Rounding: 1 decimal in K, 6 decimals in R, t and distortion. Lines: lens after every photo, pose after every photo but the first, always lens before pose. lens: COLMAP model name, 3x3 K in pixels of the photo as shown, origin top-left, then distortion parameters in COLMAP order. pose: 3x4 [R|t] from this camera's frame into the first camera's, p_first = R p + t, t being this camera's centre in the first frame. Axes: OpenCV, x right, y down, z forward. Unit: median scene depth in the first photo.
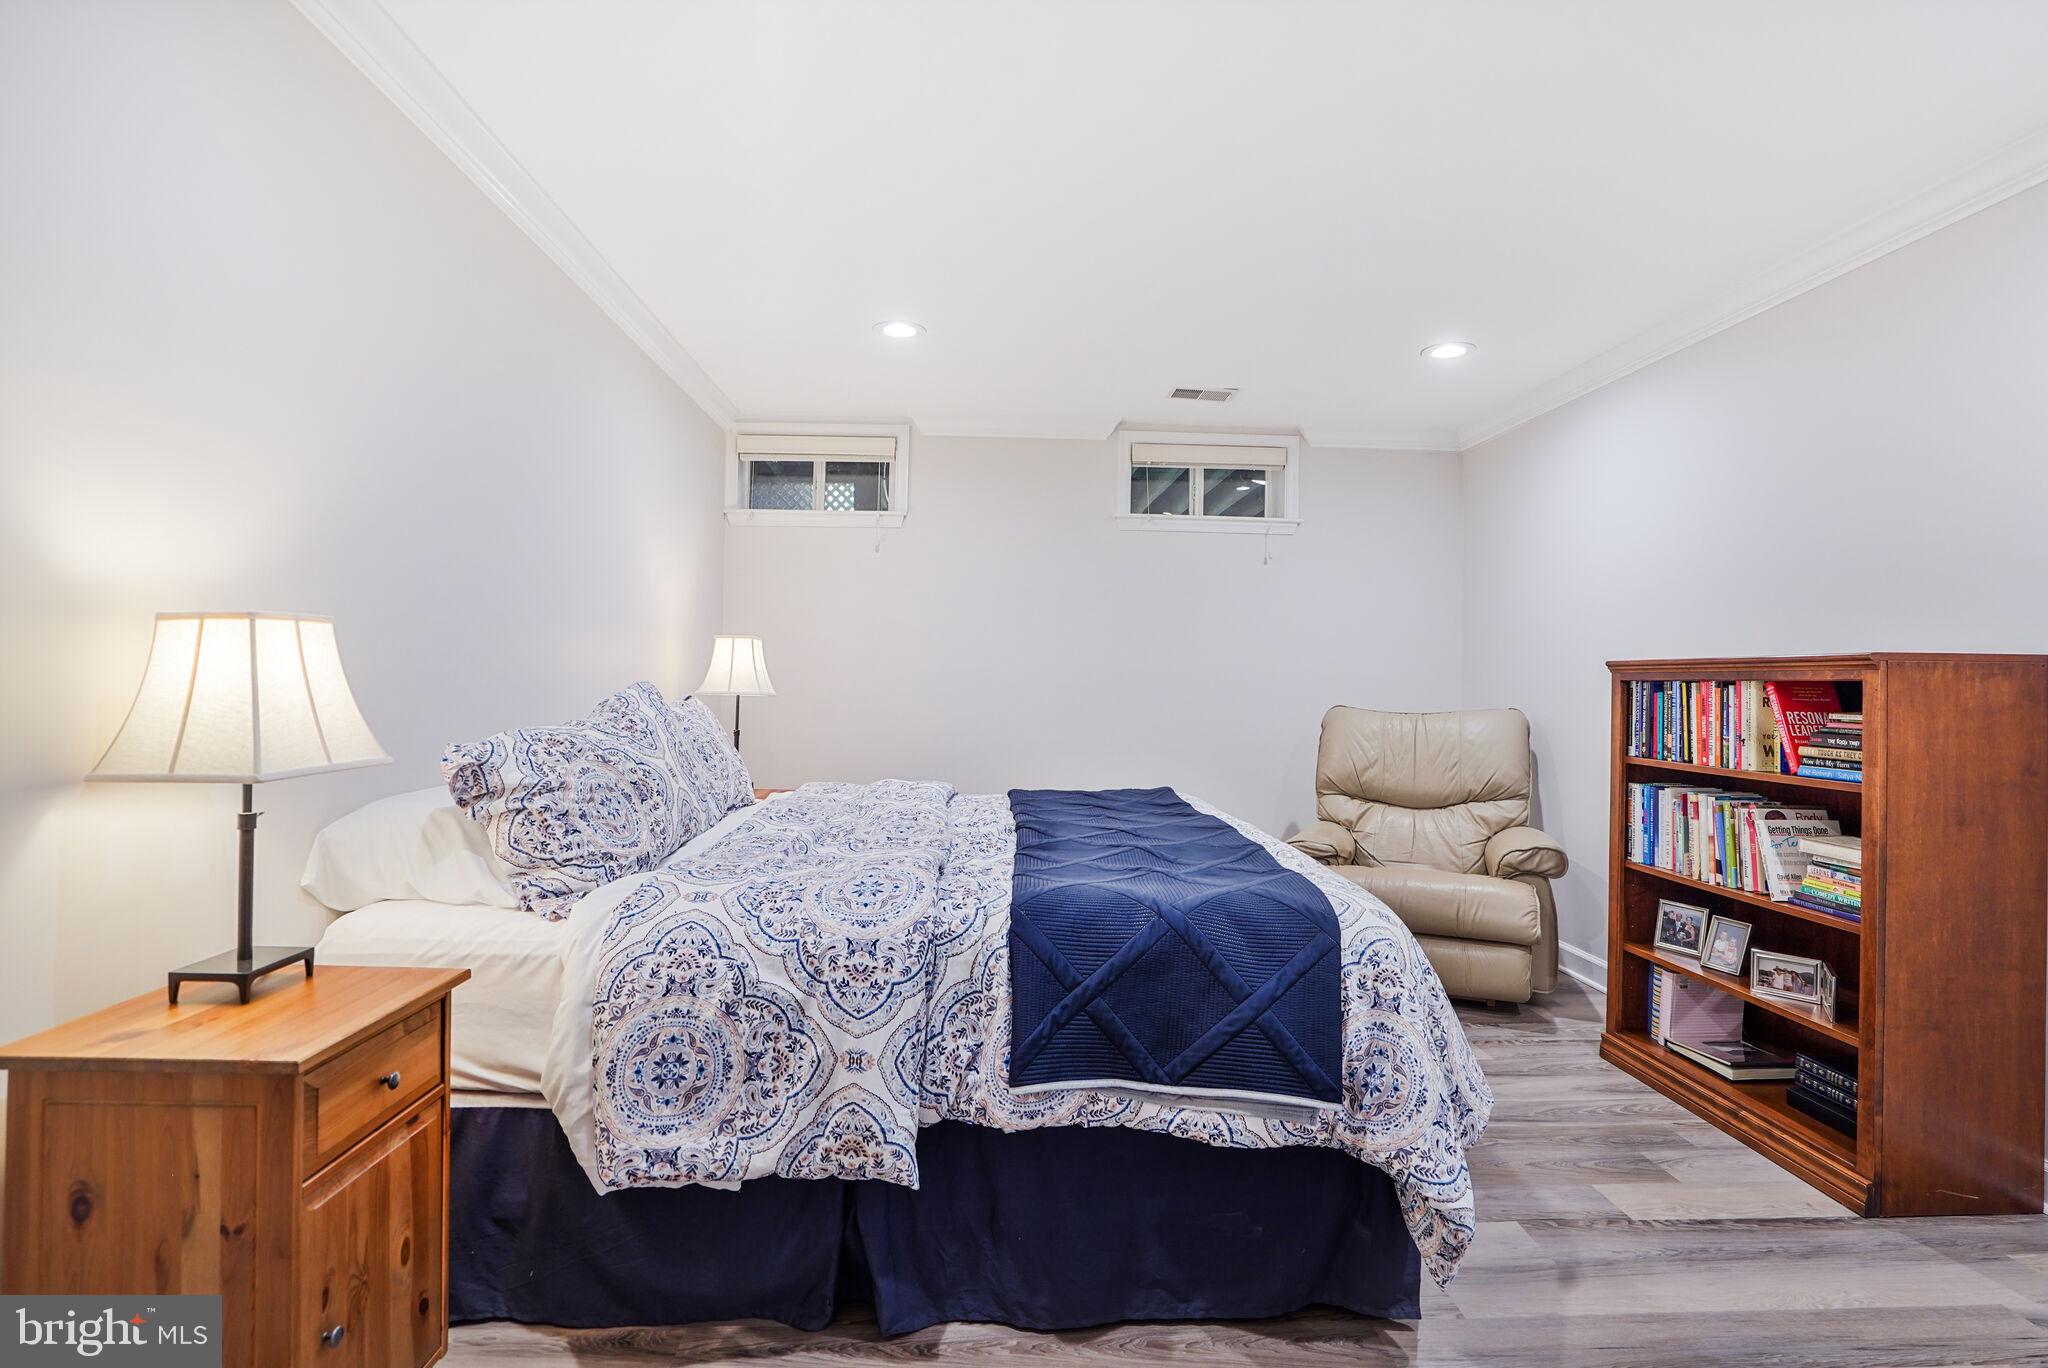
lens RADIAL K [[969.3, 0, 1039.0], [0, 969.3, 685.0], [0, 0, 1]] dist [-0.056874, 0.024524]
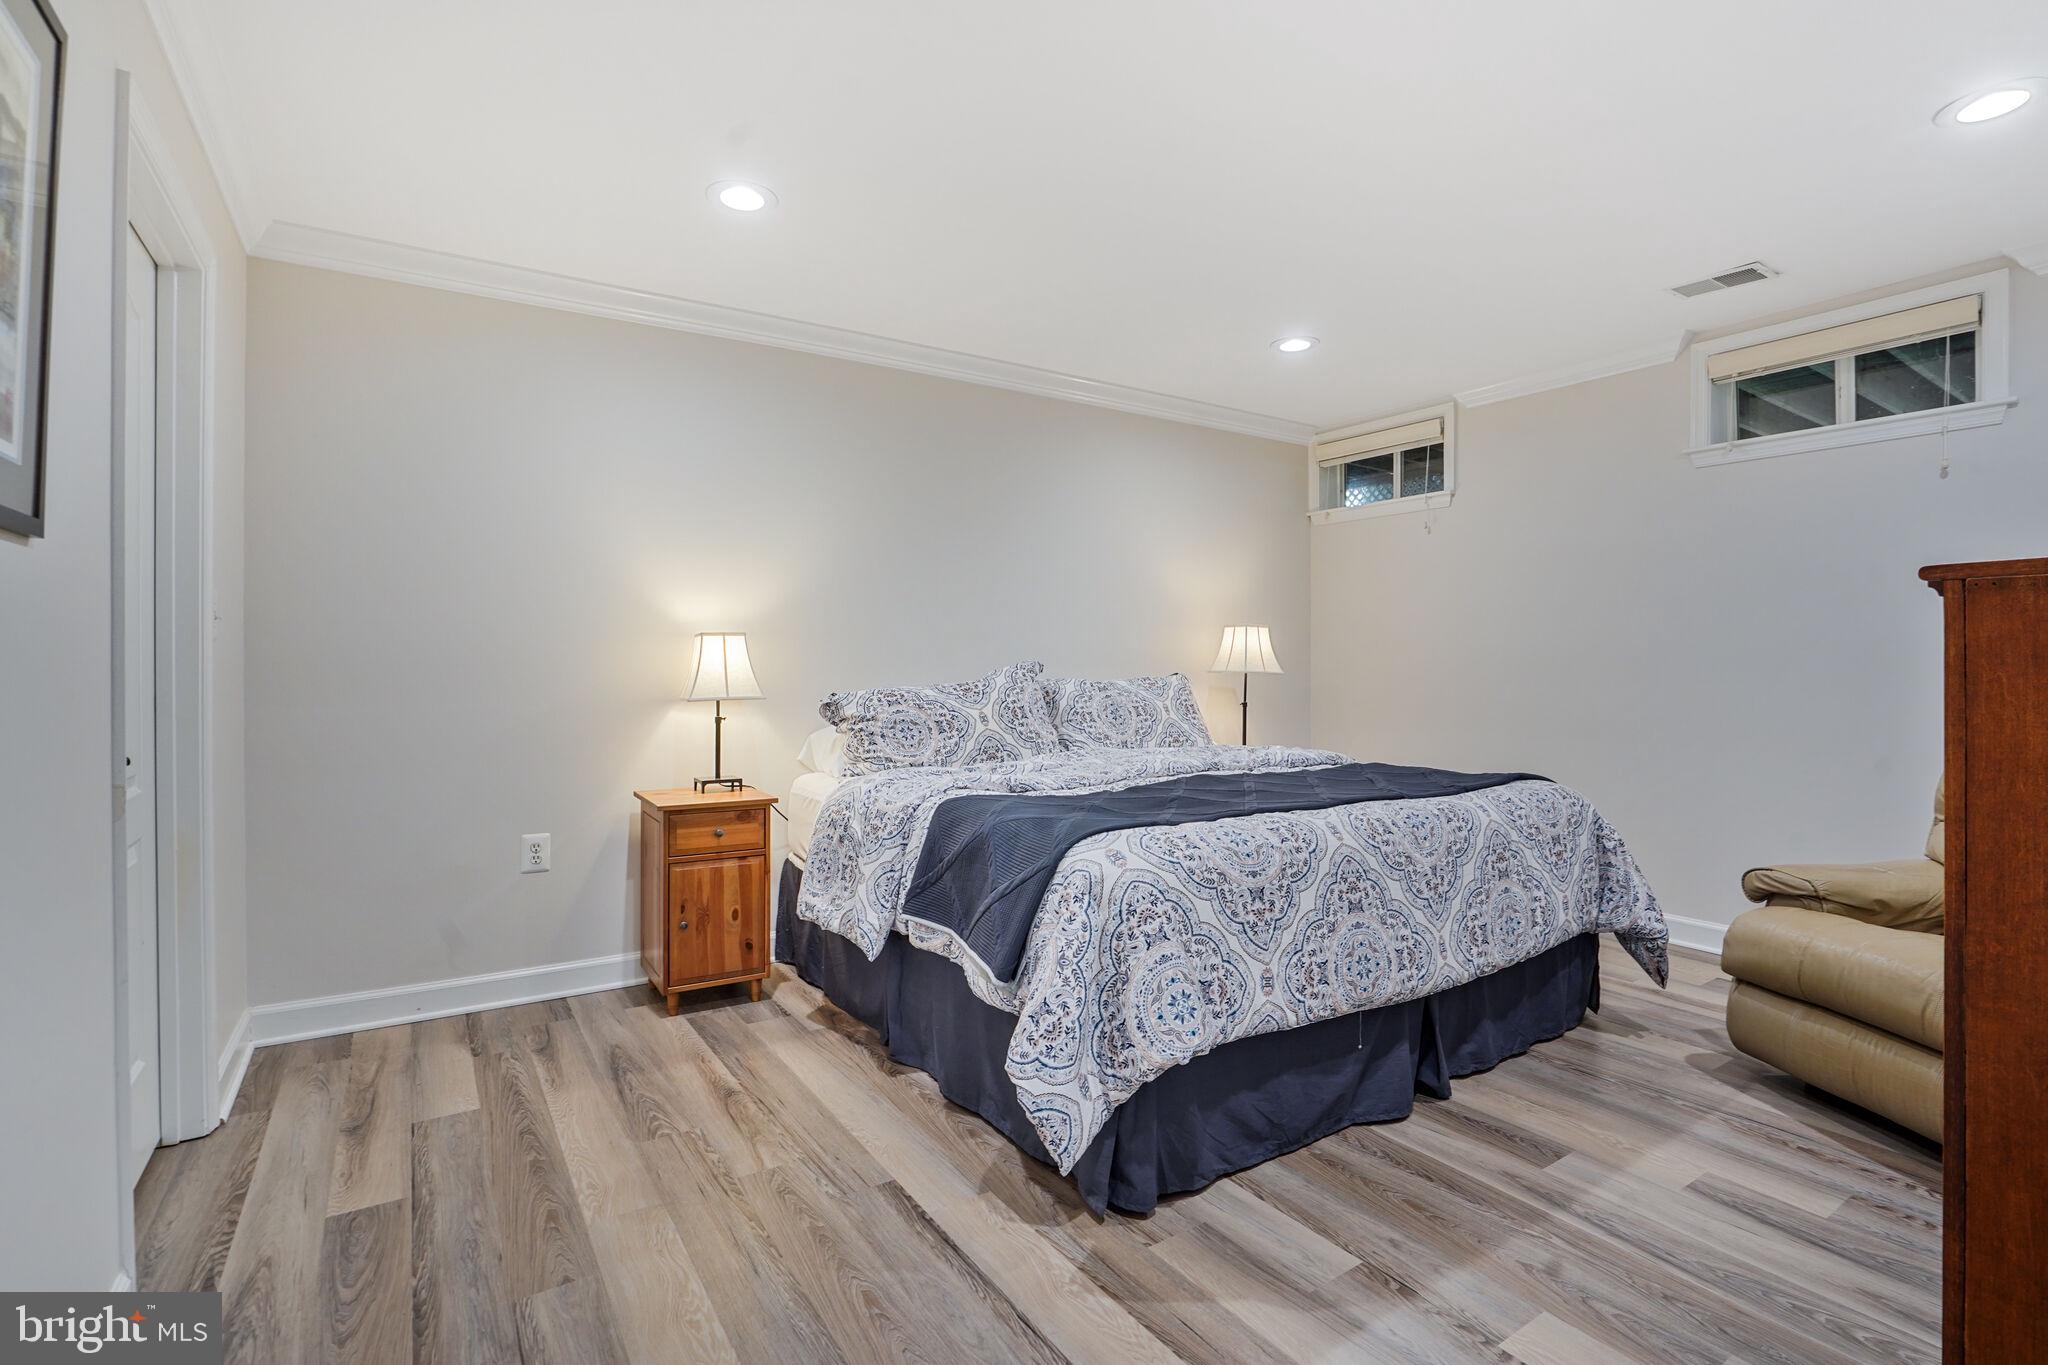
lens RADIAL K [[960.0, 0, 1019.7], [0, 960.0, 662.4], [0, 0, 1]] dist [-0.054749, 0.022908]
pose [[0.510838, -0.014217, -0.859559, 1.329054], [0.004808, 0.999895, -0.013680, 0.028571], [0.859664, 0.002856, 0.510853, 0.342375]]
